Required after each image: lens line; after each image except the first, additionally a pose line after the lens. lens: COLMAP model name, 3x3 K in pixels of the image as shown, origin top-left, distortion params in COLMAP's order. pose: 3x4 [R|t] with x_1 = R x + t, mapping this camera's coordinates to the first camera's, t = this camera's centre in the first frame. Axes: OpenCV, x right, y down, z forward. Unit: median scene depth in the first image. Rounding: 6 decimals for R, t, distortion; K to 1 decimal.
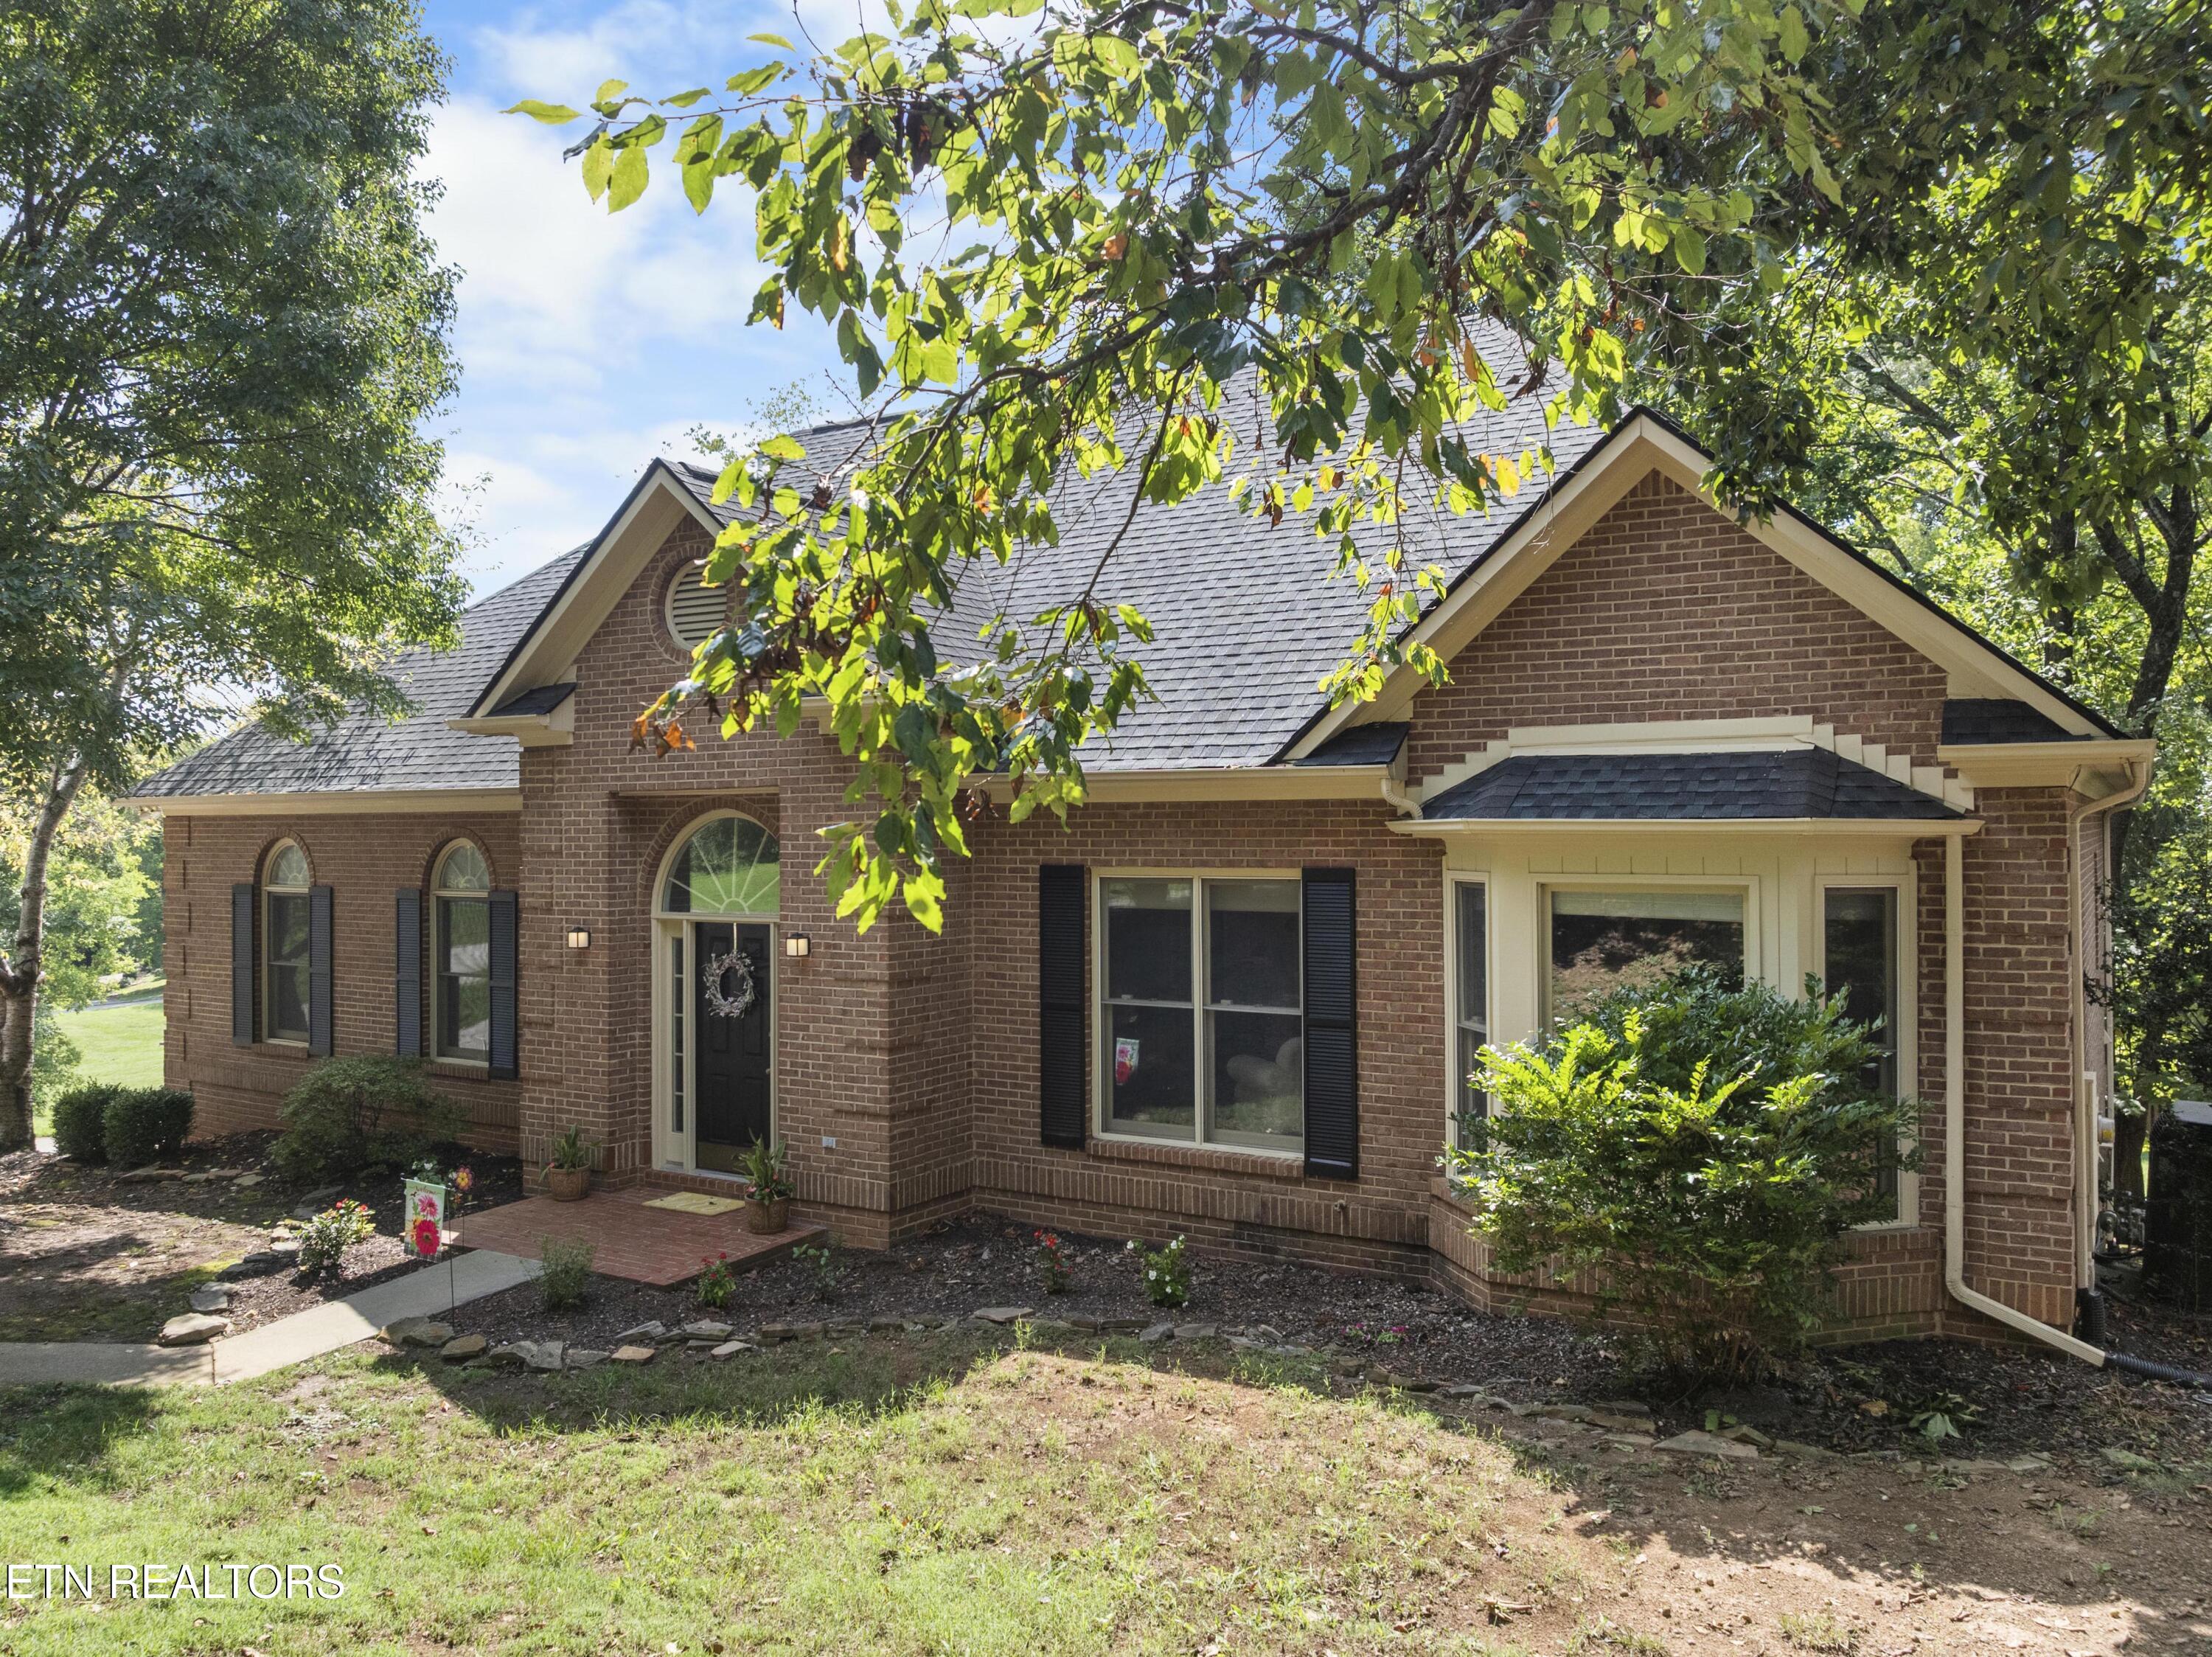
lens RADIAL K [[1699.7, 0, 1102.5], [0, 1699.7, 789.7], [0, 0, 1]] dist [-0.031281, -0.001918]
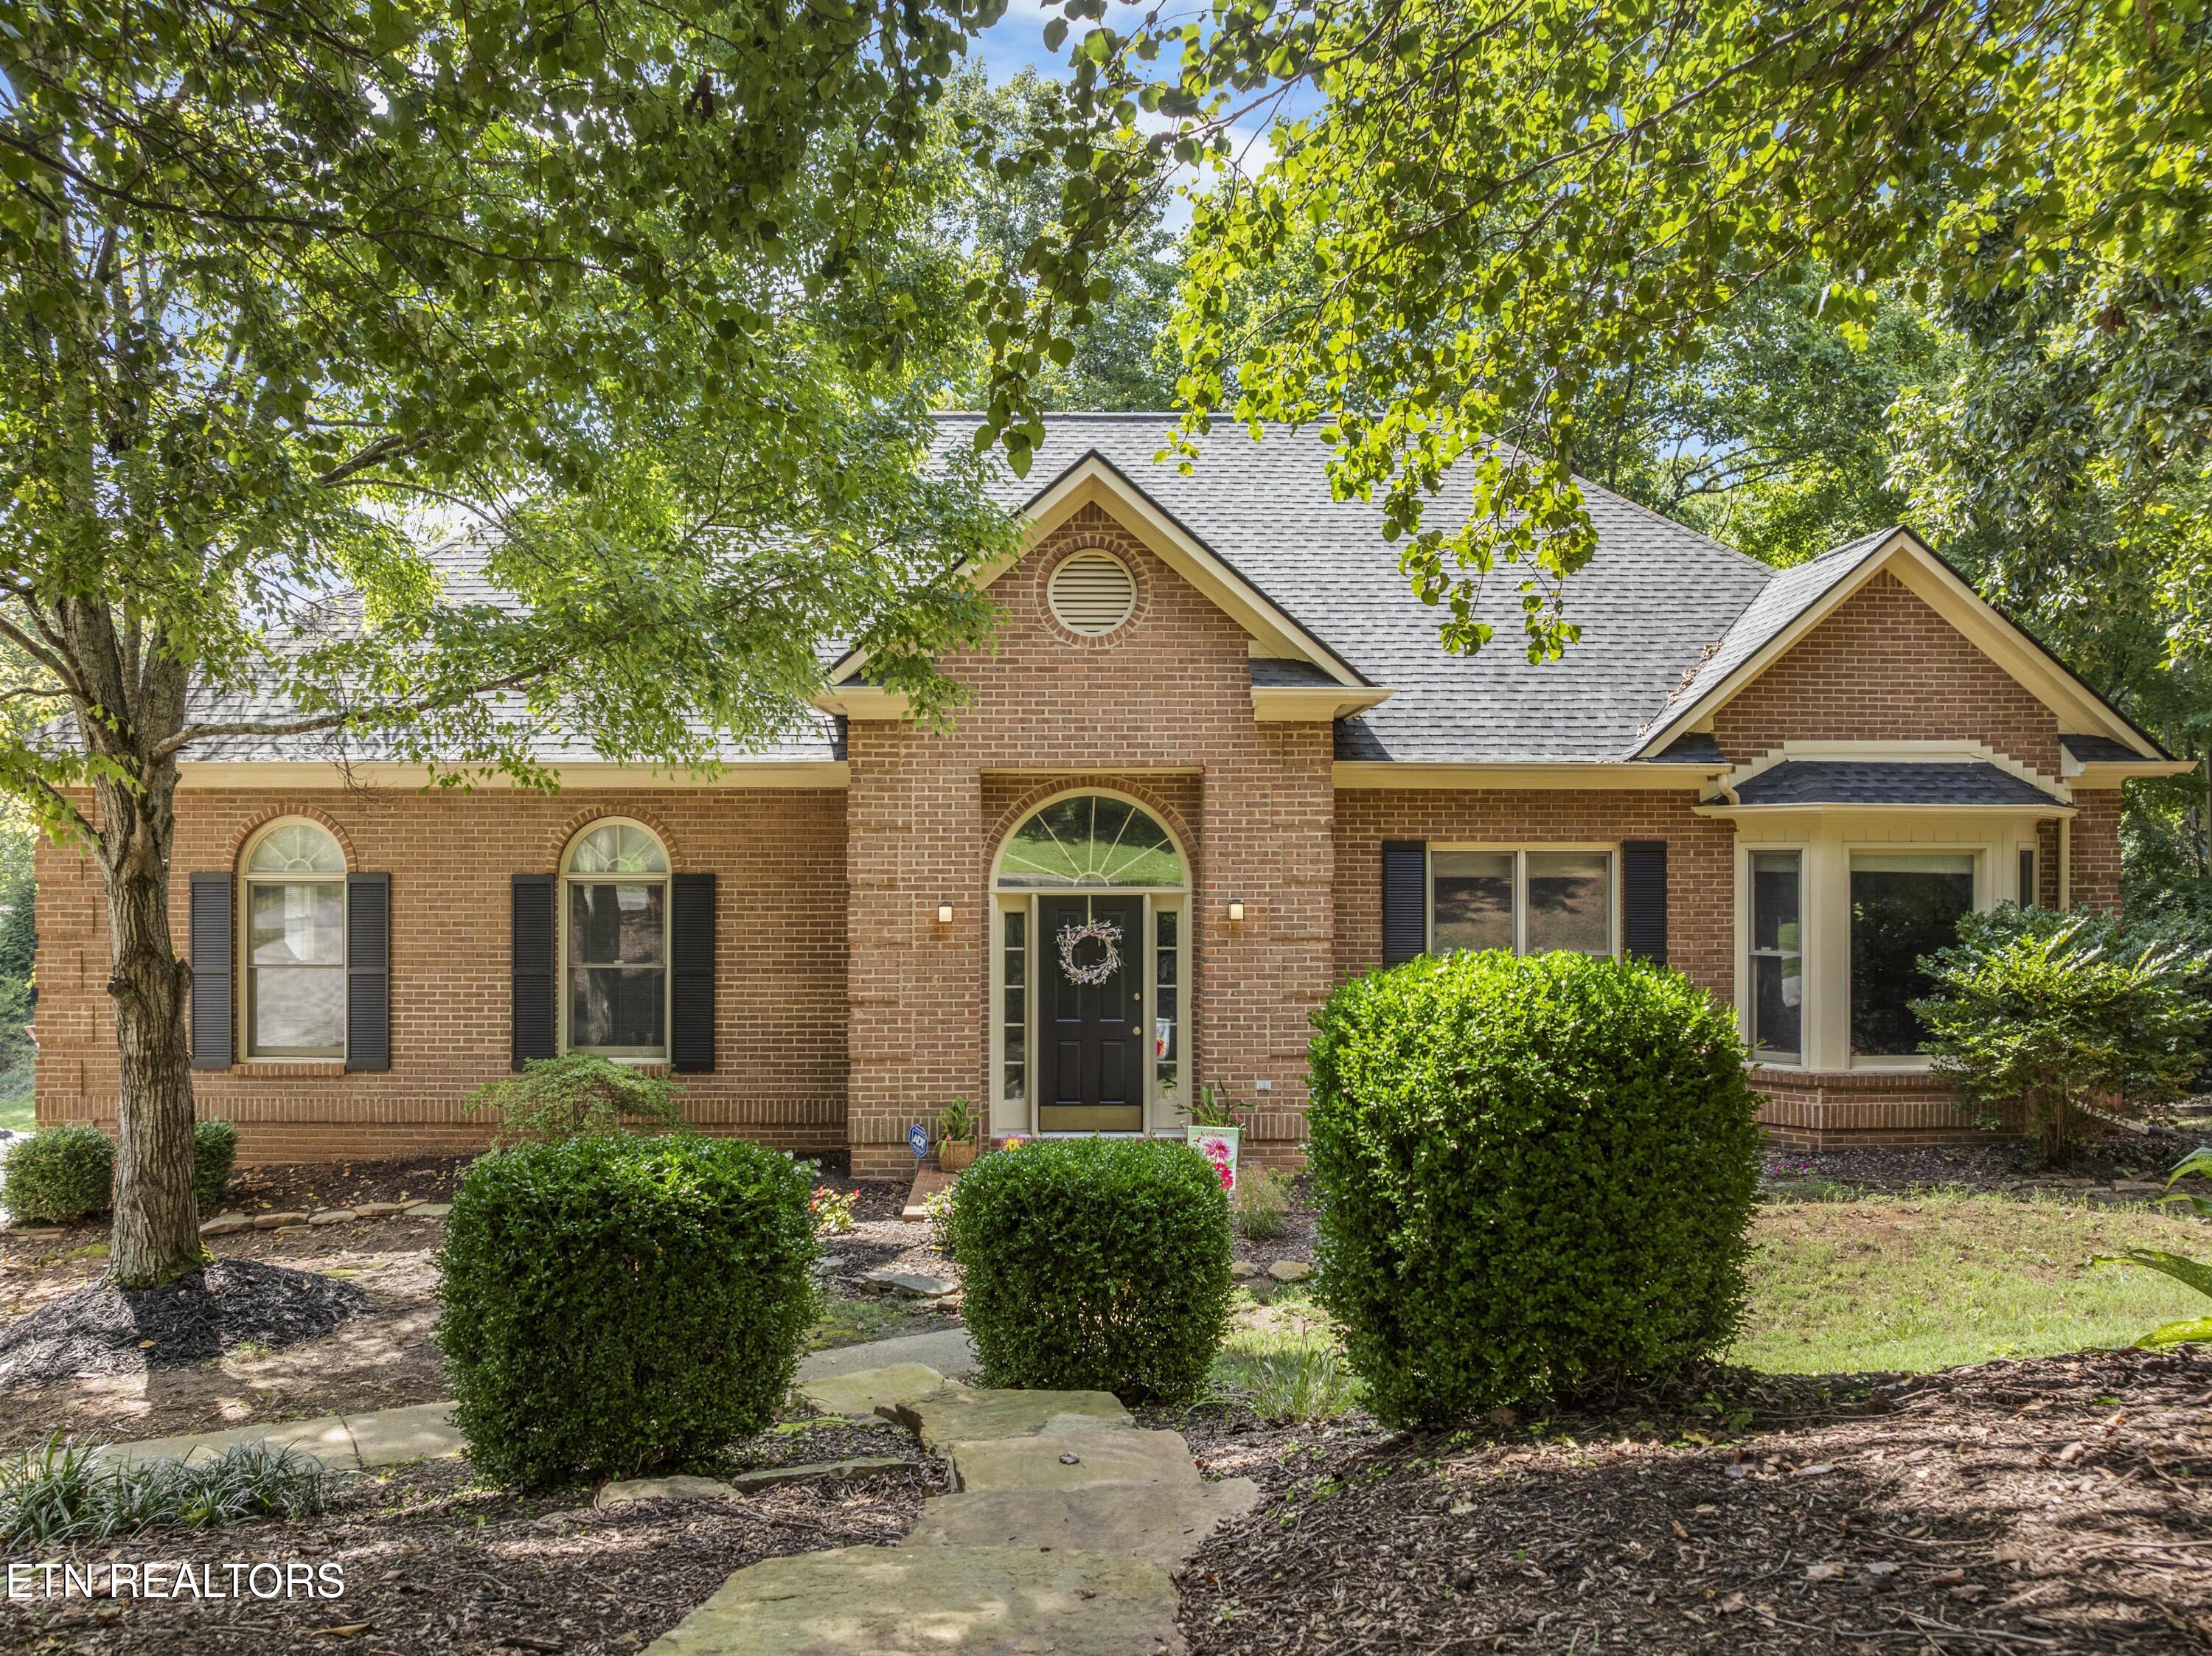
lens RADIAL K [[1624.4, 0, 1106.0], [0, 1624.4, 828.0], [0, 0, 1]] dist [-0.037236, -0.000808]
pose [[0.841531, 0.014485, 0.540014, -0.909817], [-0.017606, 0.999845, 0.000616, 0.042964], [-0.539921, -0.010026, 0.841656, 0.171501]]
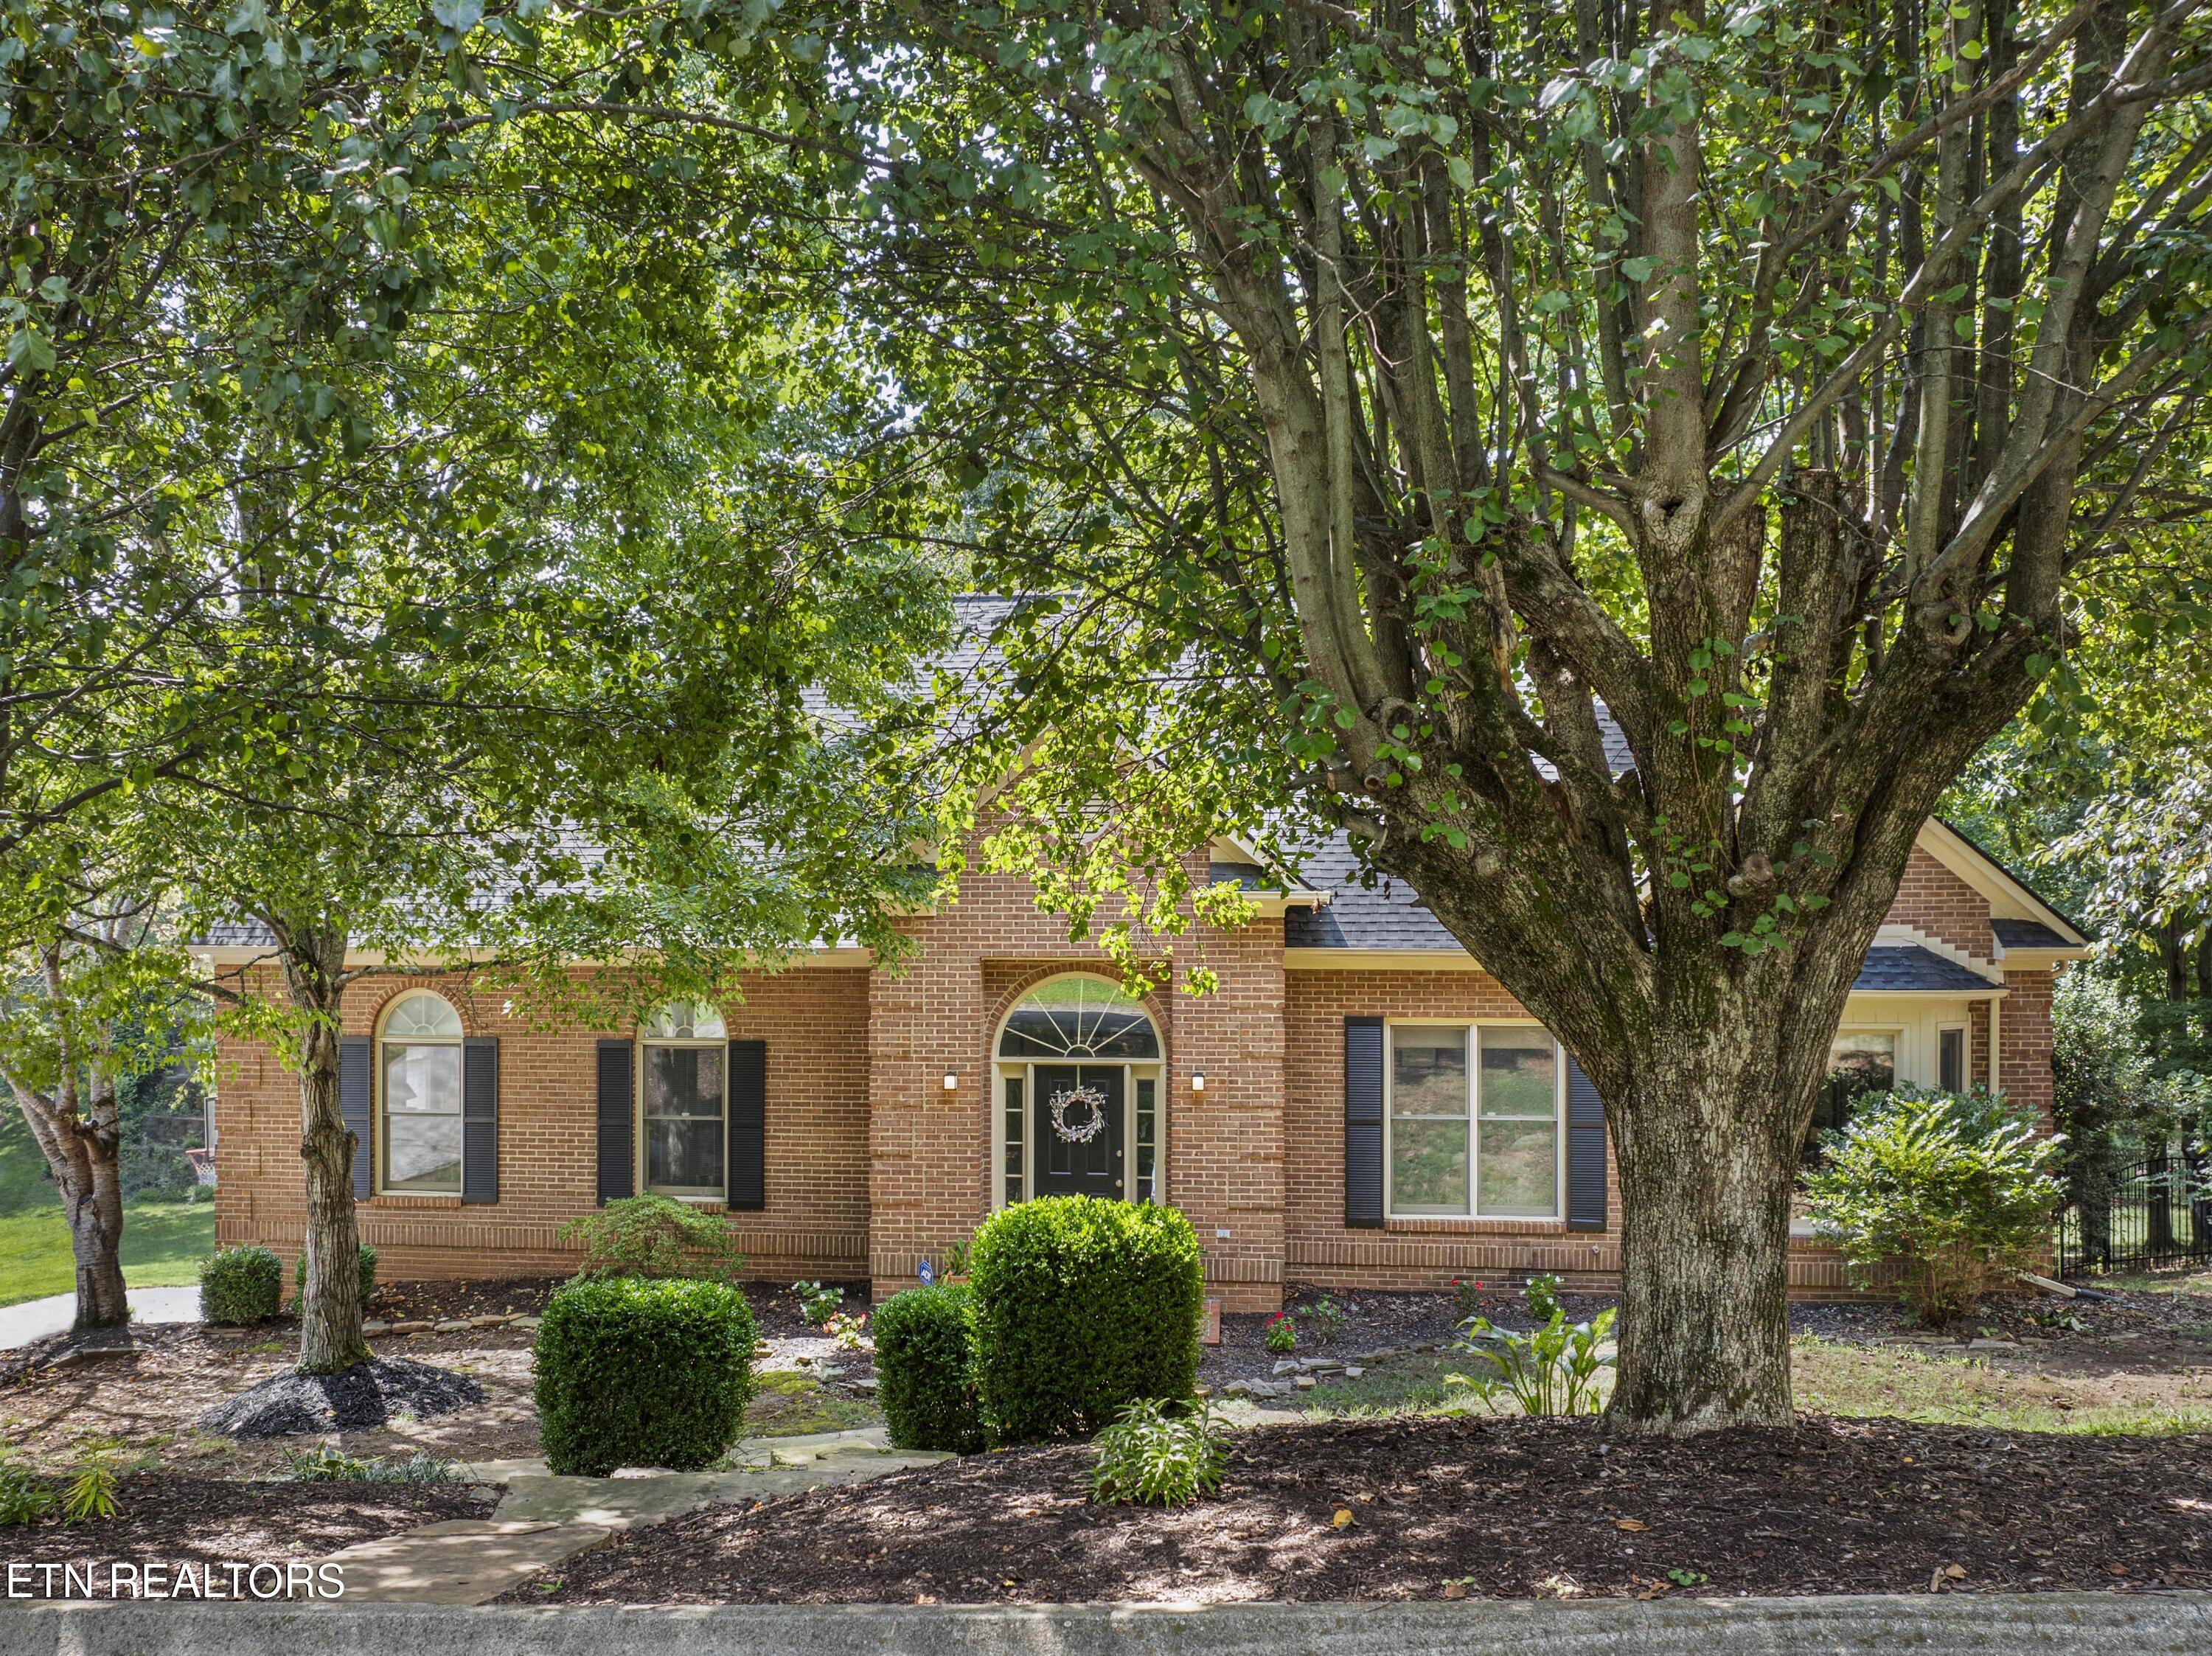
lens RADIAL K [[1892.5, 0, 1036.0], [0, 1892.5, 894.4], [0, 0, 1]] dist [-0.029836, -0.013754]
pose [[0.906846, 0.013490, 0.421247, -0.986206], [-0.015925, 0.999871, 0.002261, -0.056147], [-0.421162, -0.008759, 0.906943, -0.264886]]
